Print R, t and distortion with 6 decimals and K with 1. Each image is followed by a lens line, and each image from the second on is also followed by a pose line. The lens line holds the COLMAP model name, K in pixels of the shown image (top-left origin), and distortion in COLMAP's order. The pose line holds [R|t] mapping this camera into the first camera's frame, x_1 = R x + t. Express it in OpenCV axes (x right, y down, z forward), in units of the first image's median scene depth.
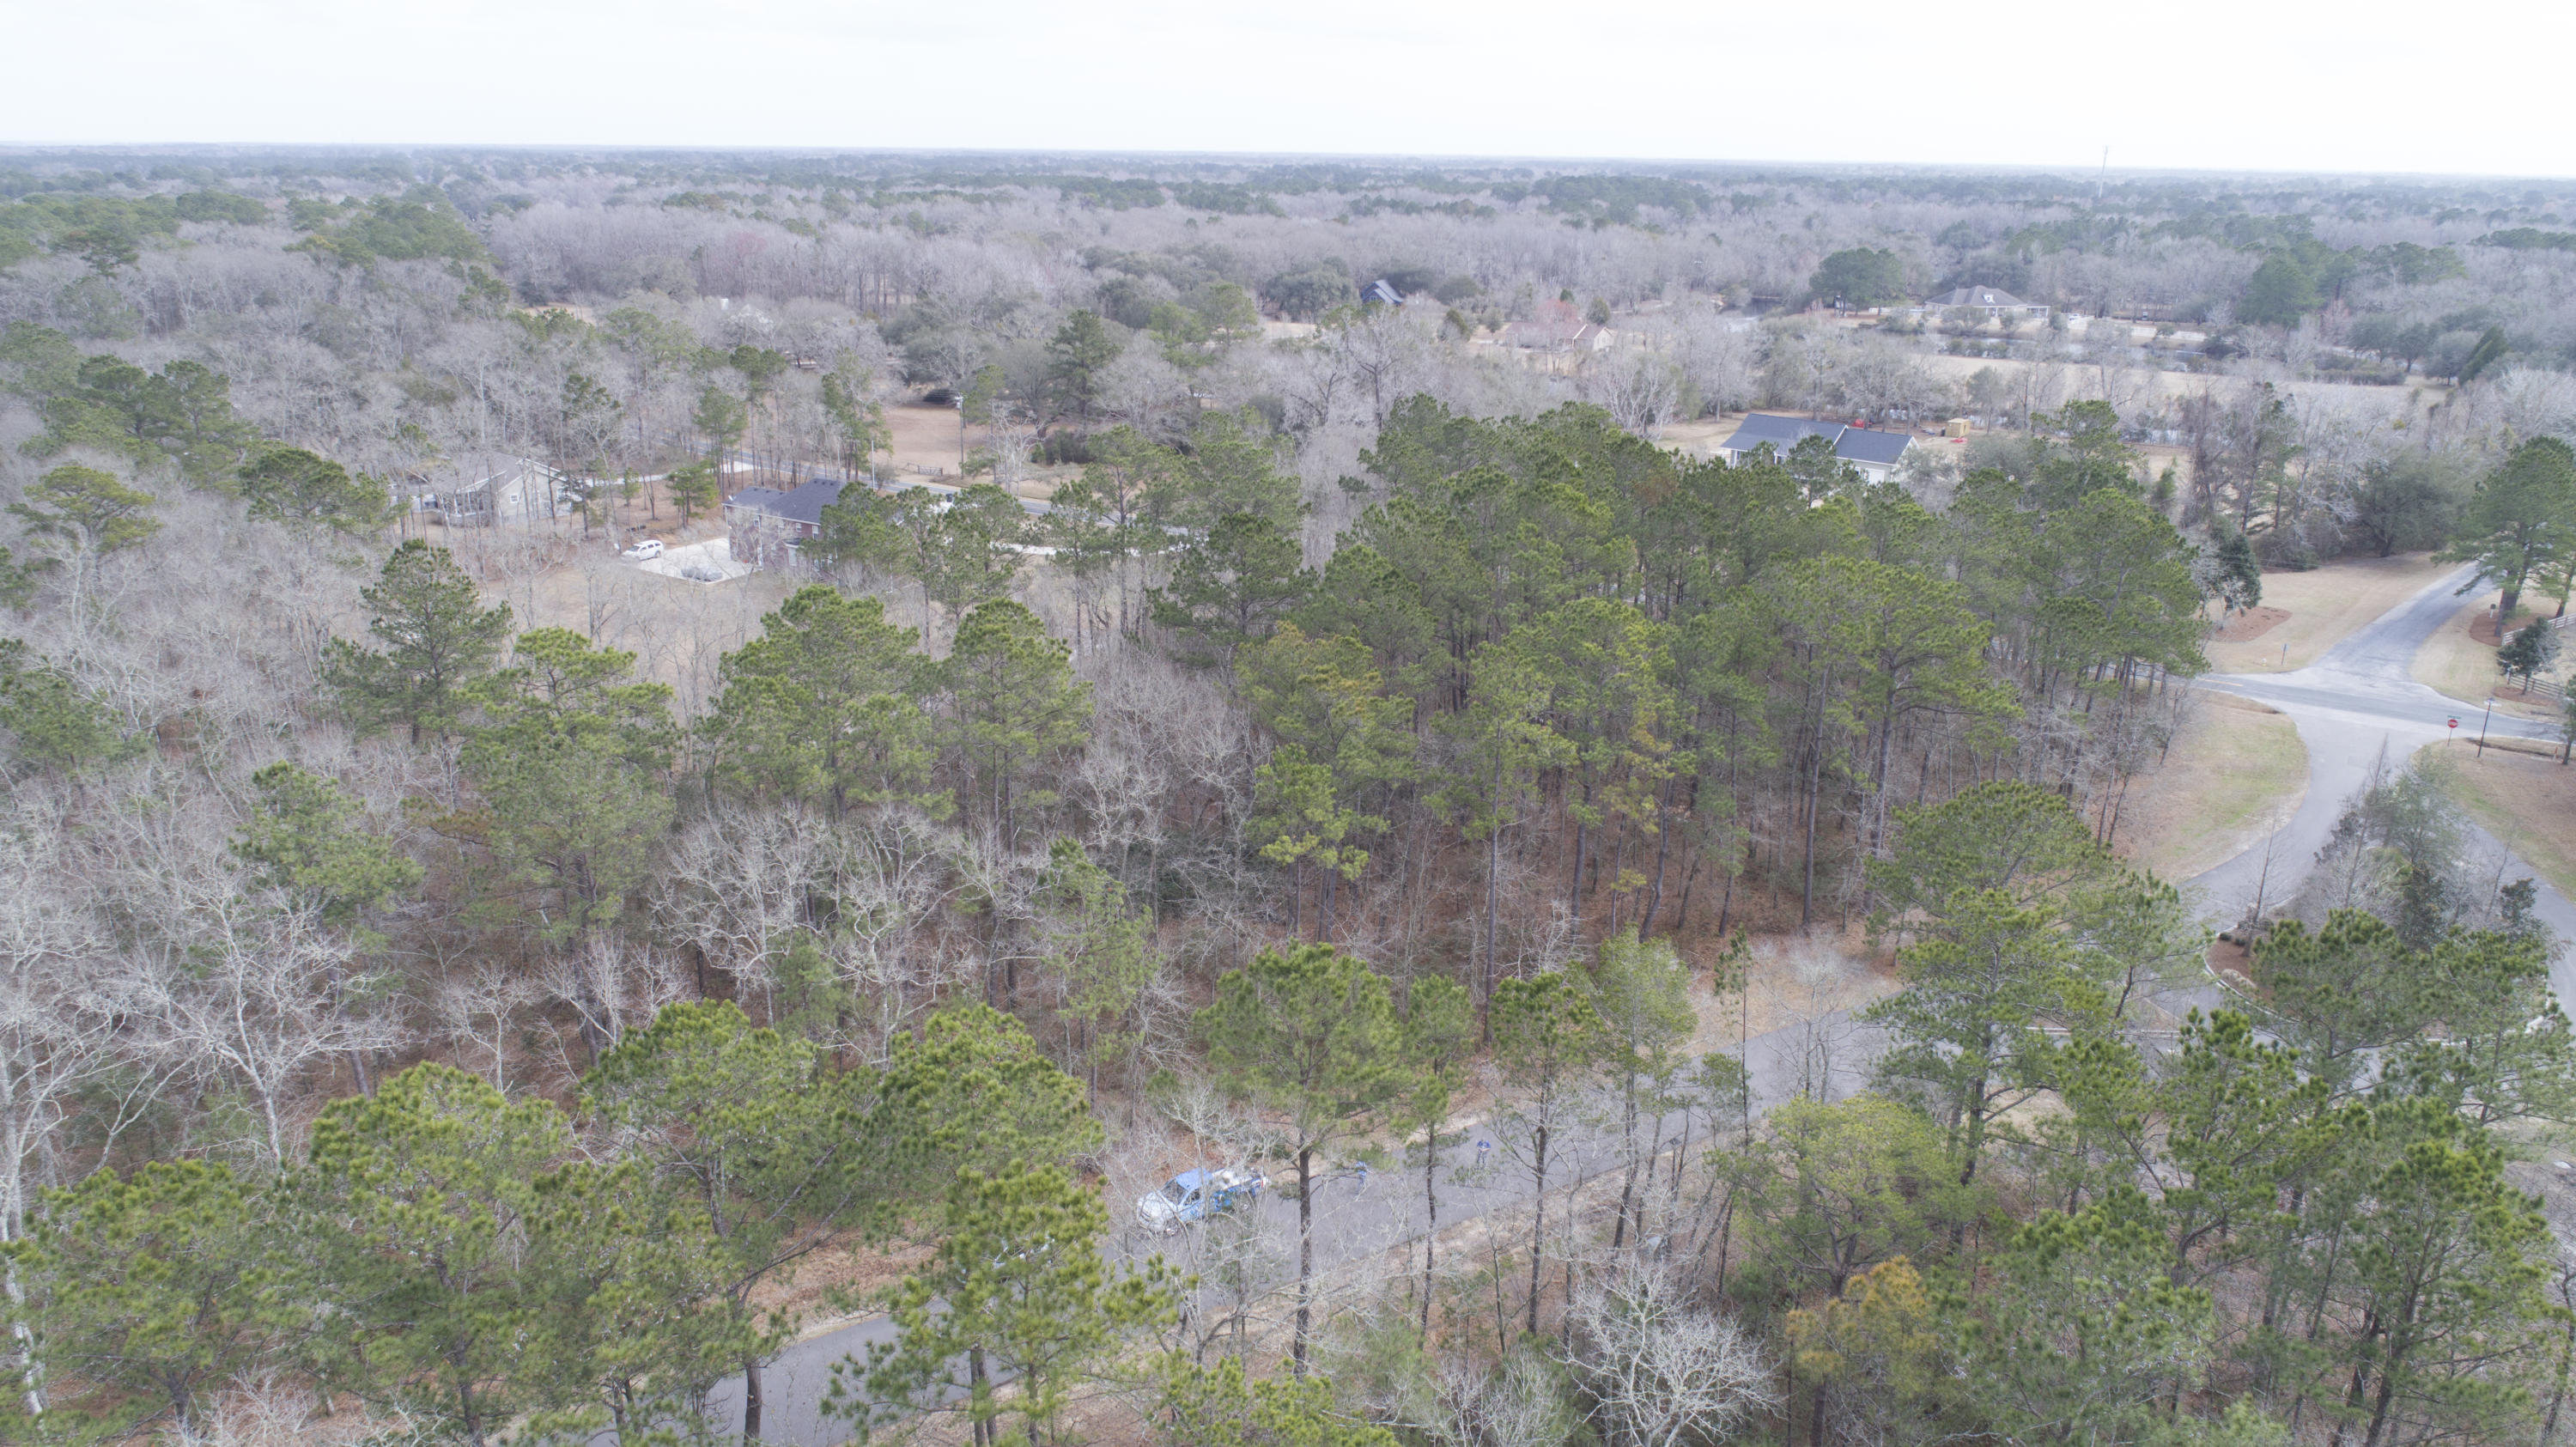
lens RADIAL K [[1733.2, 0, 1278.2], [0, 1733.2, 739.6], [0, 0, 1]] dist [-0.008767, 0.002385]
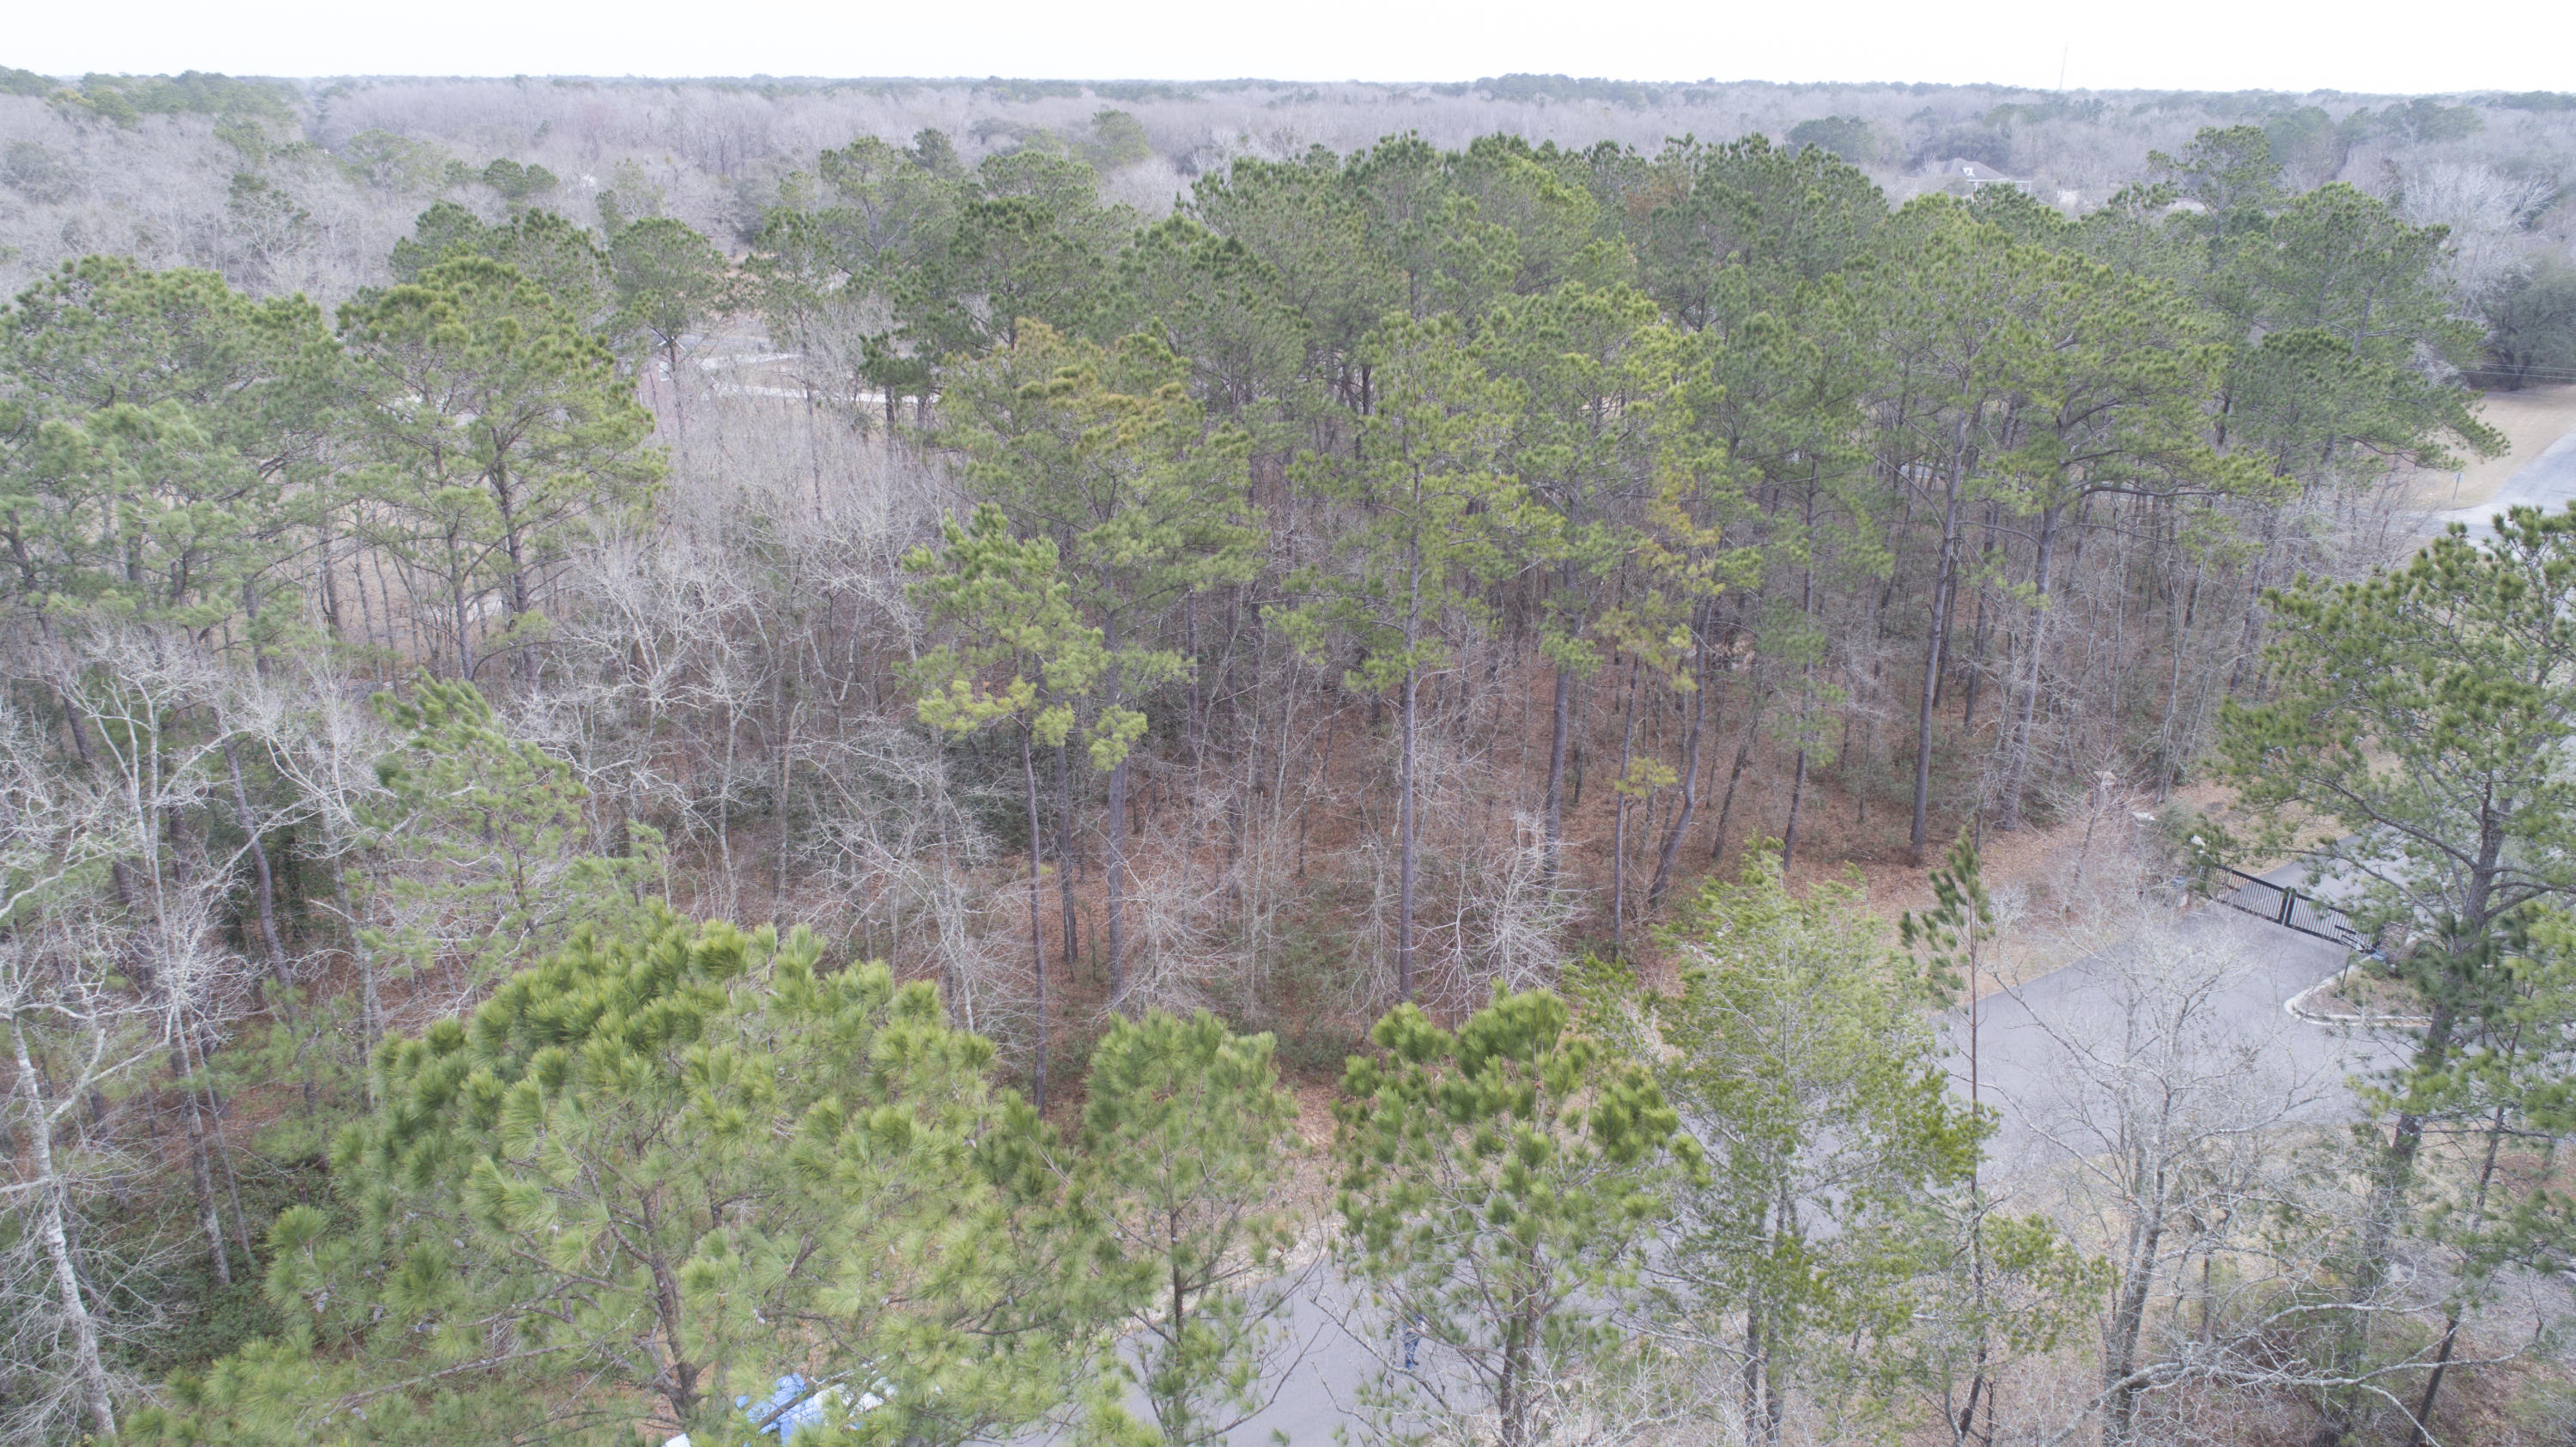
lens RADIAL K [[1733.2, 0, 1278.1], [0, 1733.2, 715.7], [0, 0, 1]] dist [-0.008767, 0.002385]
pose [[0.999475, -0.018130, 0.026847, 0.066386], [0.017536, 0.999600, 0.022186, 0.047390], [-0.027238, -0.021704, 0.999393, 0.436628]]
